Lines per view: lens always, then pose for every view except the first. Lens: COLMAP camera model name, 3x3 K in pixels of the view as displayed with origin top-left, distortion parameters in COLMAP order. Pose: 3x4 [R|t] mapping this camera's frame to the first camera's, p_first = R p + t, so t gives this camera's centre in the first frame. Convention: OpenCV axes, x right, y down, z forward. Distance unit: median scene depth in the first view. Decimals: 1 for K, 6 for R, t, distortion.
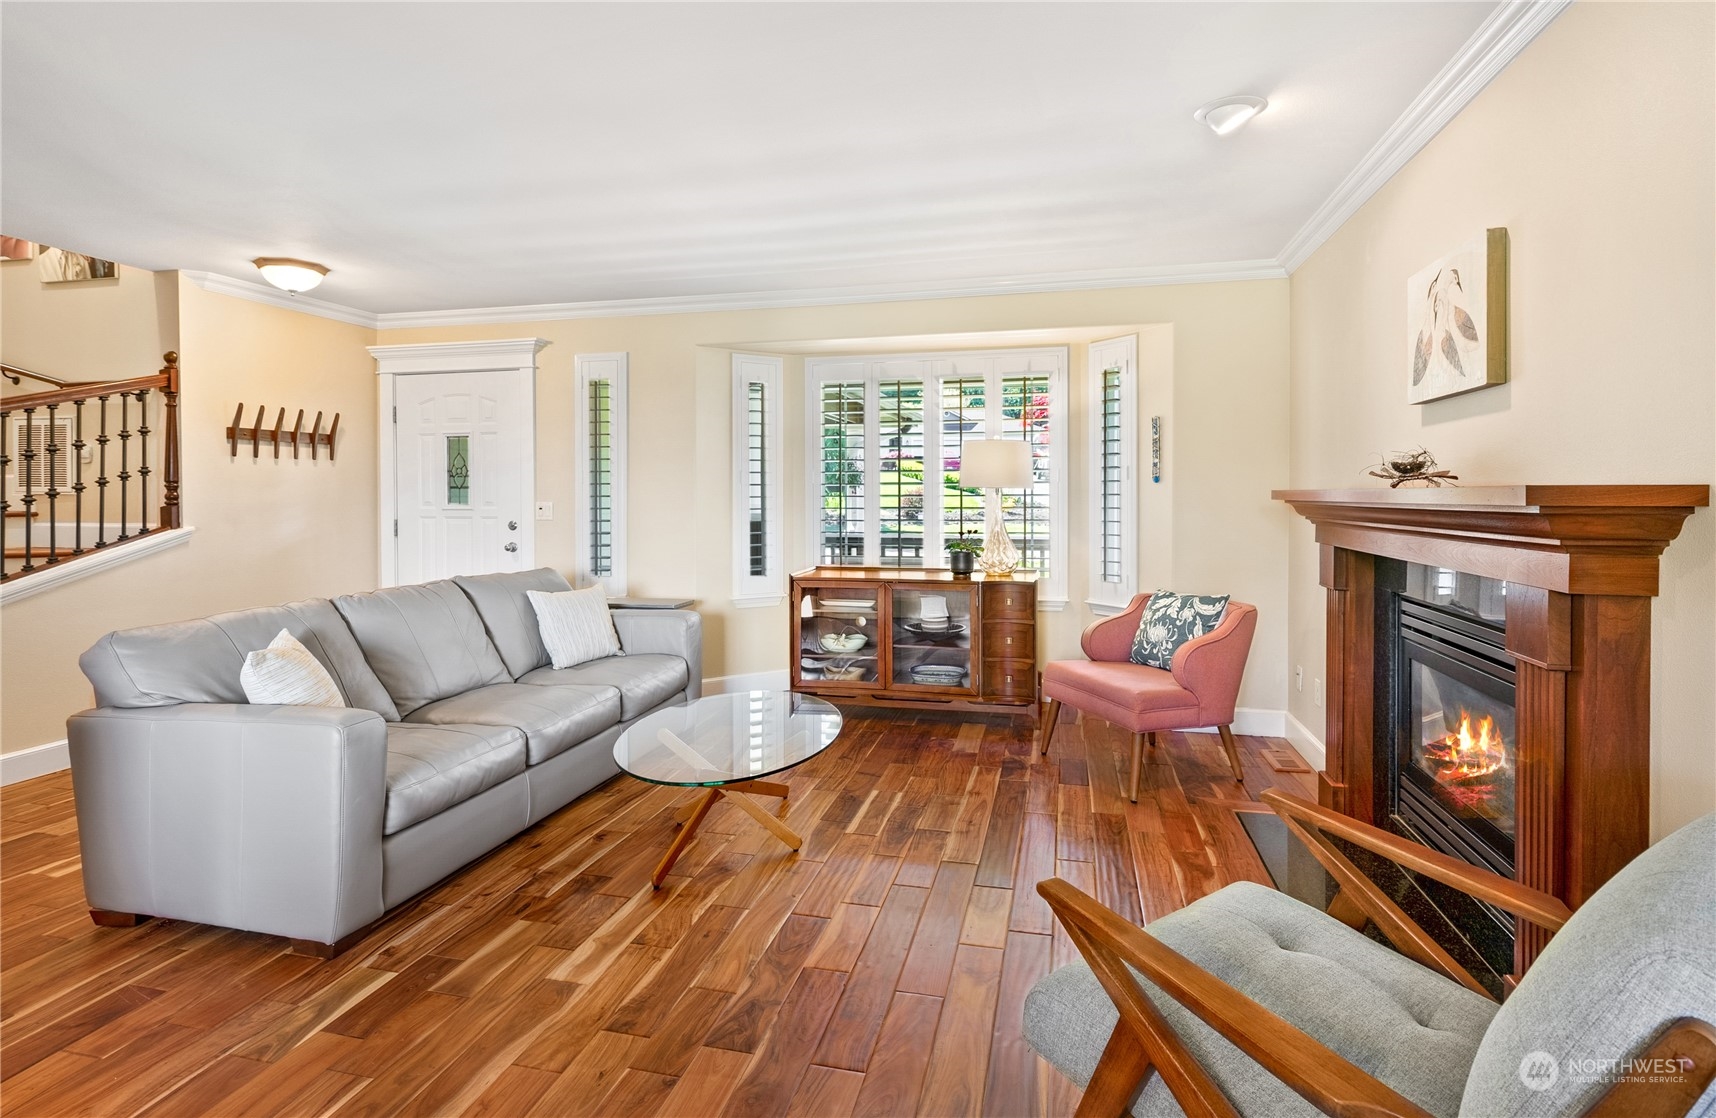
lens RADIAL K [[838.1, 0, 960.4], [0, 838.1, 493.3], [0, 0, 1]] dist [0.004841, 0.000671]
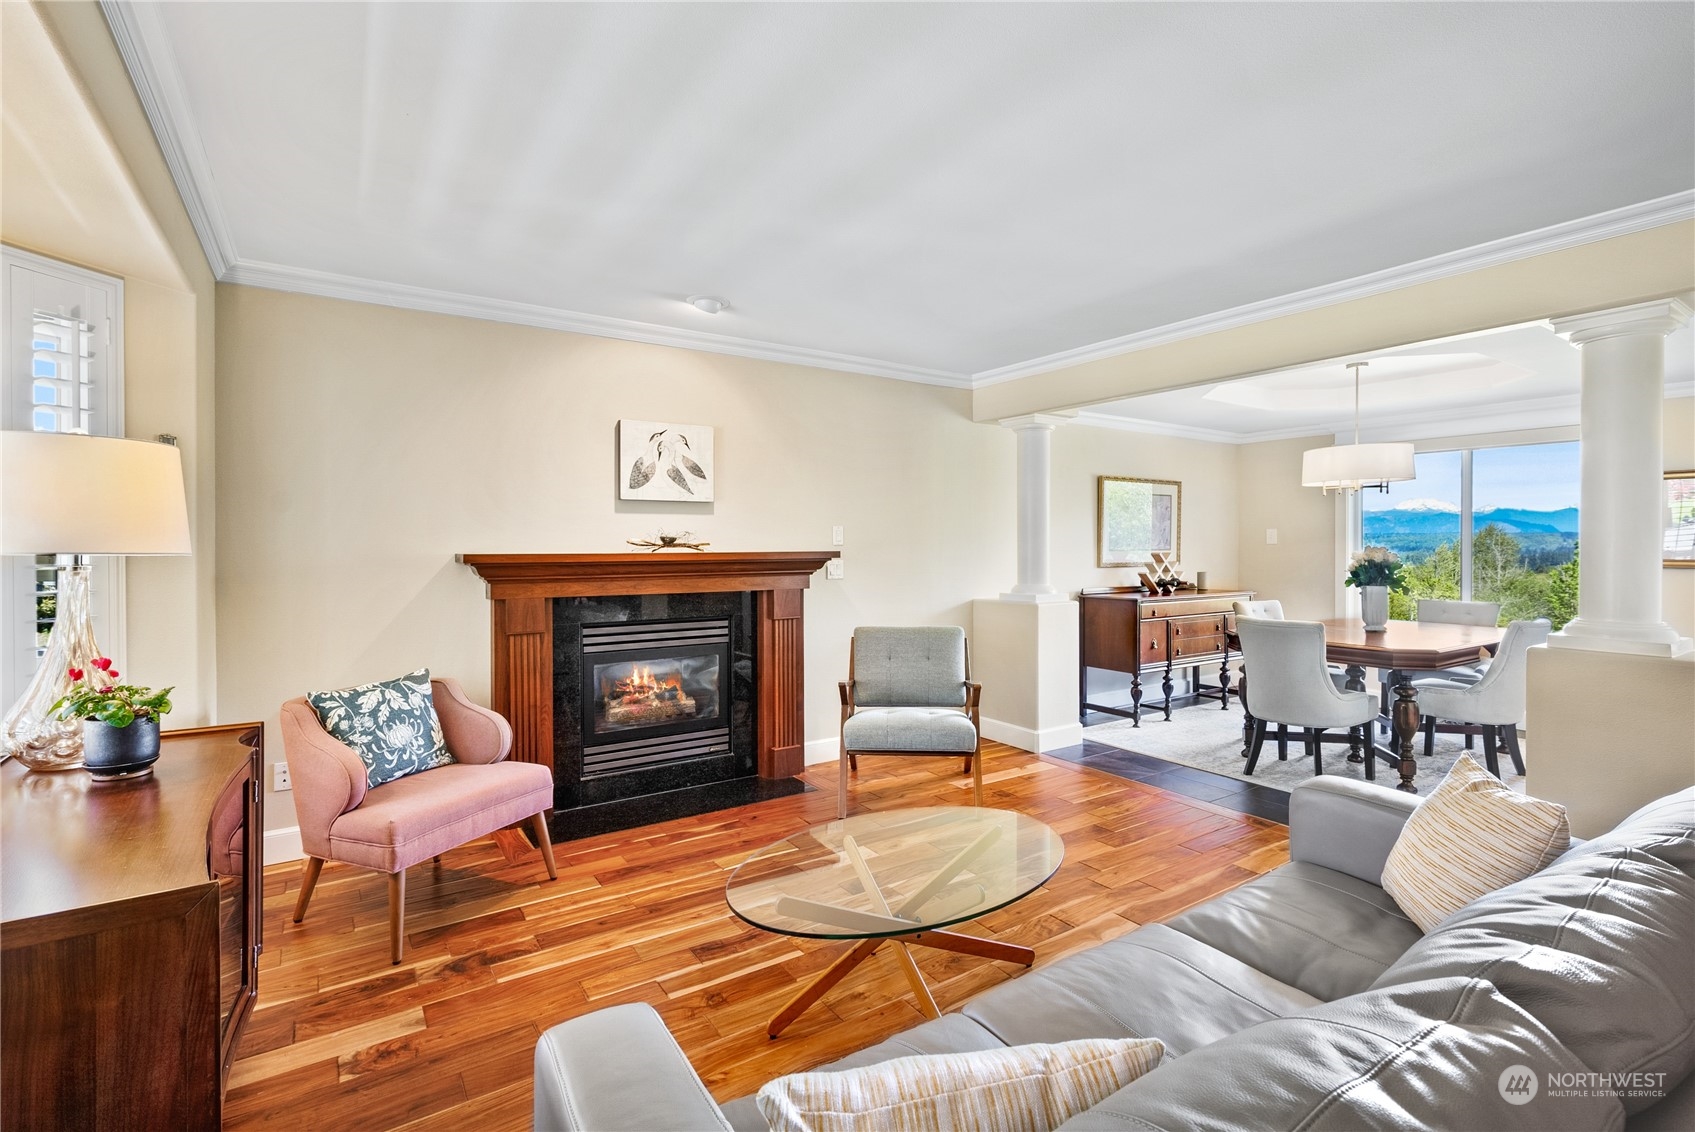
lens RADIAL K [[783.7, 0, 846.2], [0, 783.7, 559.1], [0, 0, 1]] dist [0.003334, 0.000579]
pose [[-0.656133, -0.018481, 0.754419, -0.726052], [-0.007301, 0.999809, 0.018142, -0.019829], [-0.754610, 0.006396, -0.656143, 1.407942]]
